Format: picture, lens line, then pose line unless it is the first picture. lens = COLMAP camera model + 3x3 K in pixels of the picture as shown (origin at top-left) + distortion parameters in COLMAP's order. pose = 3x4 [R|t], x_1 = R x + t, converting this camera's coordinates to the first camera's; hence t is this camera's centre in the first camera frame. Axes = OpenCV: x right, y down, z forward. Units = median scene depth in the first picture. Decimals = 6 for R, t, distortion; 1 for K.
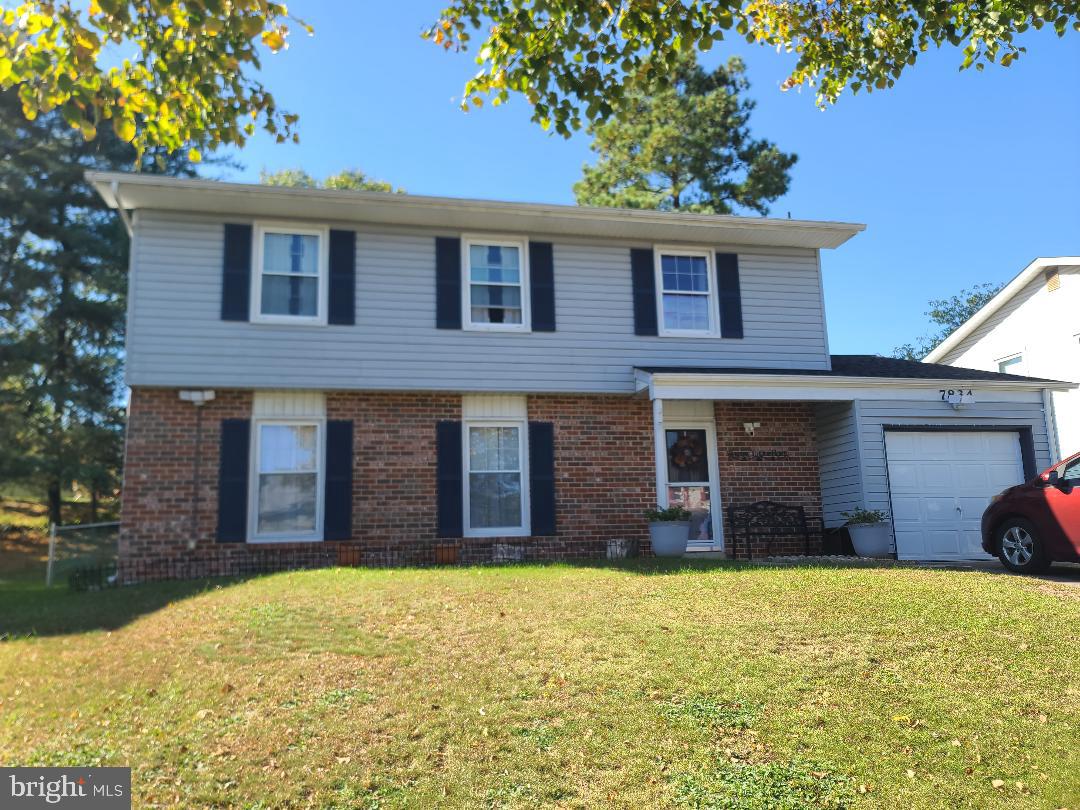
lens RADIAL K [[835.0, 0, 547.6], [0, 835.0, 415.0], [0, 0, 1]] dist [0.057327, -0.053078]
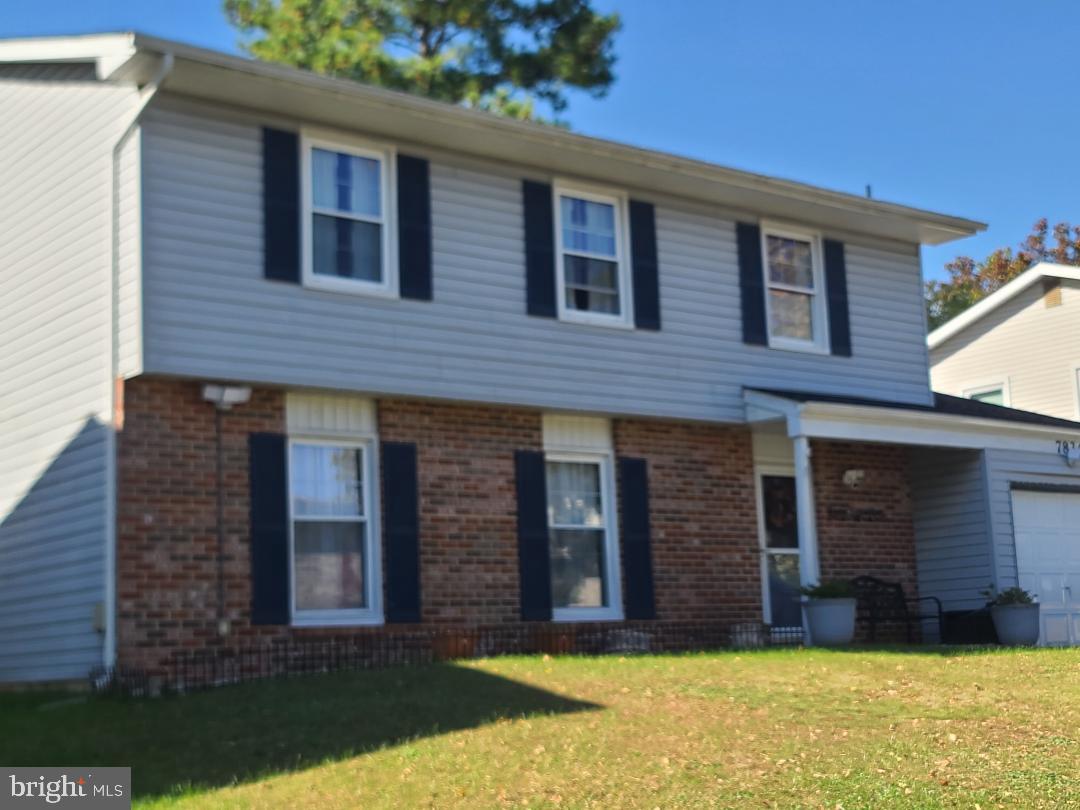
lens RADIAL K [[1582.2, 0, 538.5], [0, 1582.2, 412.7], [0, 0, 1]] dist [0.037769, 0.000000]
pose [[0.903533, 0.059460, 0.424373, -0.650310], [-0.057890, 0.998185, -0.016604, -0.002679], [-0.424590, -0.009565, 0.905335, -0.168797]]
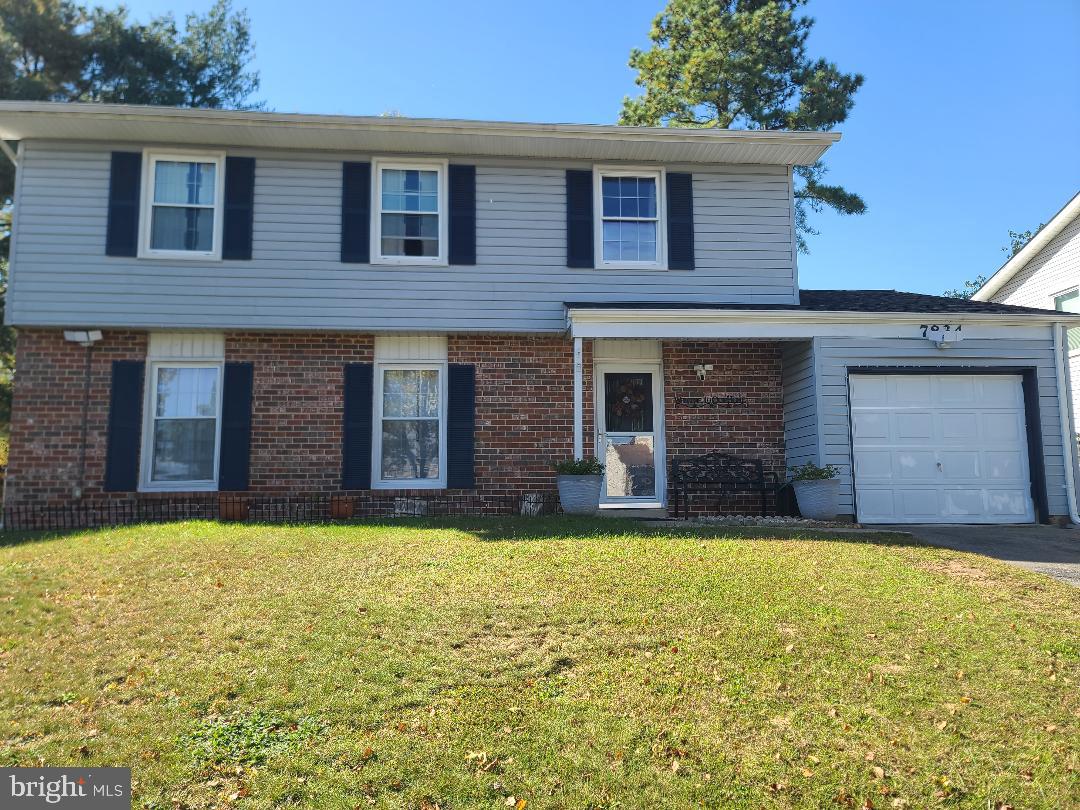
lens RADIAL K [[835.0, 0, 553.9], [0, 835.0, 402.8], [0, 0, 1]] dist [0.057327, -0.053078]
pose [[0.993451, 0.002967, -0.114217, 0.198530], [0.002223, 0.998972, 0.045284, 0.009000], [0.114233, -0.045241, 0.992423, 0.104832]]
